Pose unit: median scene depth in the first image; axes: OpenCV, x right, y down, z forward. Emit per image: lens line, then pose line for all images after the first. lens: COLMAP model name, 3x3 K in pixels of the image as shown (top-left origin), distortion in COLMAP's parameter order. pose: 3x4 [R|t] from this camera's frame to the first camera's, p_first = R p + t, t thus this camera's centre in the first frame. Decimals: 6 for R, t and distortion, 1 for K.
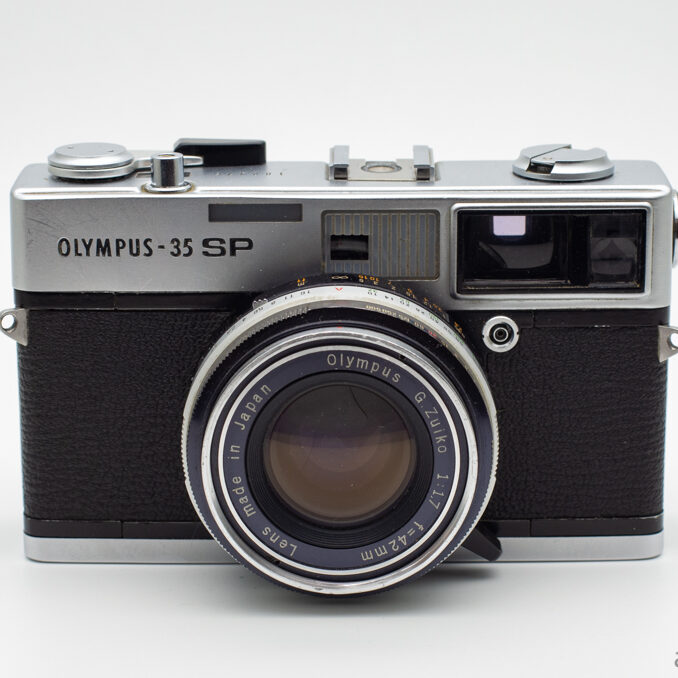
lens RADIAL K [[2479.9, 0, 339.0], [0, 2479.9, 339.0], [0, 0, 1]] dist [0.100422, -1.126800]
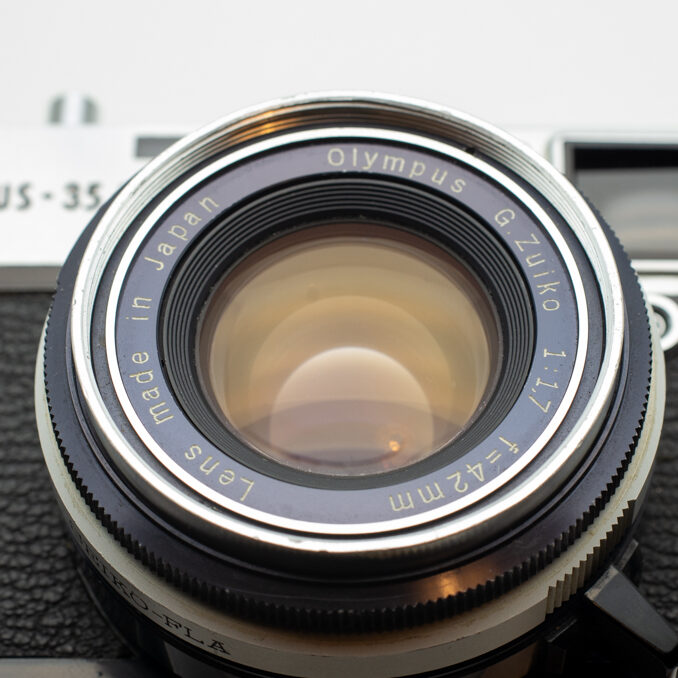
lens RADIAL K [[2479.9, 0, 339.0], [0, 2479.9, 339.0], [0, 0, 1]] dist [0.100422, -1.126800]
pose [[0.999456, 0.001946, -0.032930, 0.014619], [-0.025910, 0.664169, -0.747133, 0.411948], [0.020417, 0.747580, 0.663858, 0.645578]]
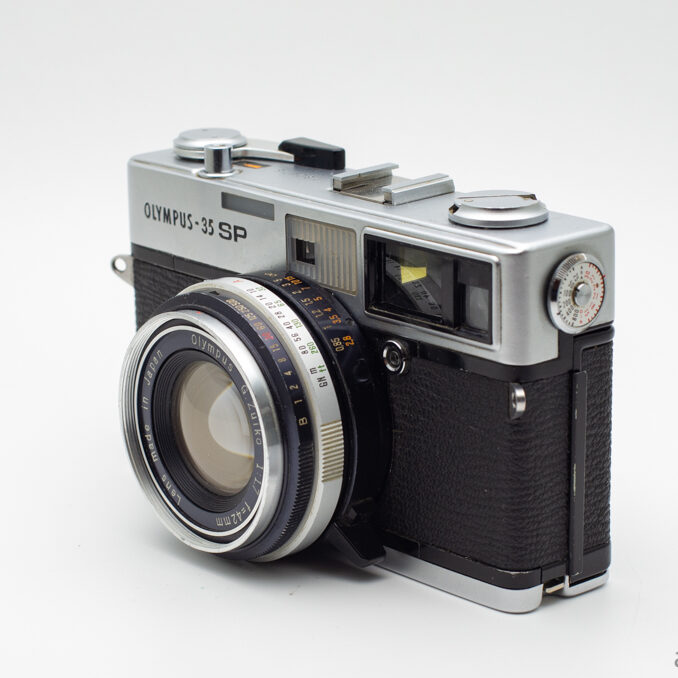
lens RADIAL K [[2479.9, 0, 339.0], [0, 2479.9, 339.0], [0, 0, 1]] dist [0.100422, -1.126800]
pose [[0.654814, 0.196224, -0.729873, 0.824223], [-0.188185, 0.977625, 0.093999, -0.105311], [0.731987, 0.075799, 0.677089, 0.271815]]
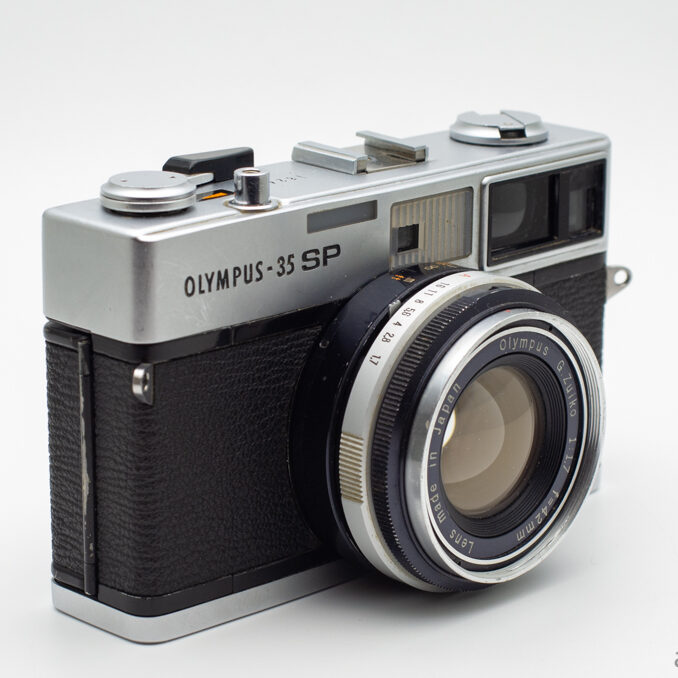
lens RADIAL K [[2479.9, 0, 339.0], [0, 2479.9, 339.0], [0, 0, 1]] dist [0.100422, -1.126800]
pose [[0.715214, -0.181791, 0.674849, -0.683924], [0.179510, 0.980968, 0.074007, -0.075227], [-0.675459, 0.068211, 0.734235, 0.303750]]
